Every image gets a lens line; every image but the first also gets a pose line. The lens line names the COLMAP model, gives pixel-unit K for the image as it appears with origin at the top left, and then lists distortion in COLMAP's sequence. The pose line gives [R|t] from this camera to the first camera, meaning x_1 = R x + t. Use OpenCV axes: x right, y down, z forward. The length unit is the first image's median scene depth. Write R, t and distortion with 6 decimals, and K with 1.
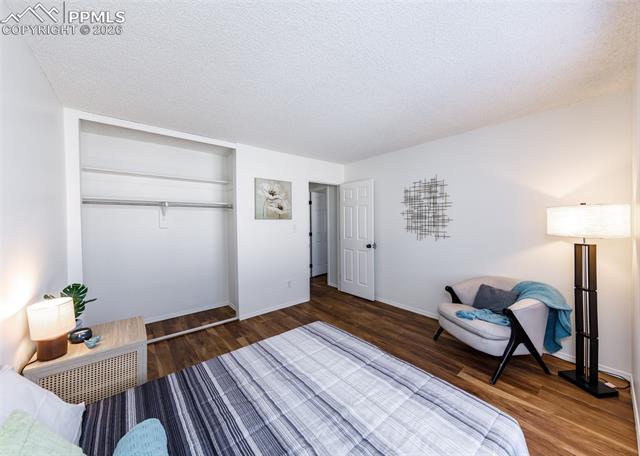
lens RADIAL K [[240.0, 0, 326.7], [0, 240.0, 225.0], [0, 0, 1]] dist [0.012154, 0.000069]
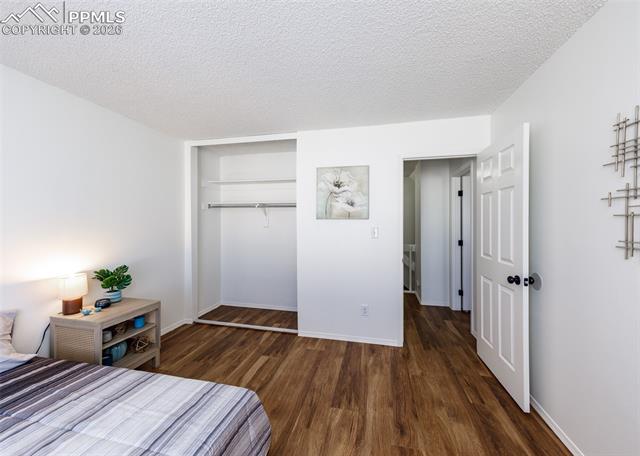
lens RADIAL K [[240.0, 0, 326.7], [0, 240.0, 225.0], [0, 0, 1]] dist [0.012154, 0.000069]
pose [[0.600338, 0.016227, -0.799582, 0.361029], [-0.022998, 0.999731, 0.003022, -0.006223], [0.799416, 0.016575, 0.600550, 0.519654]]
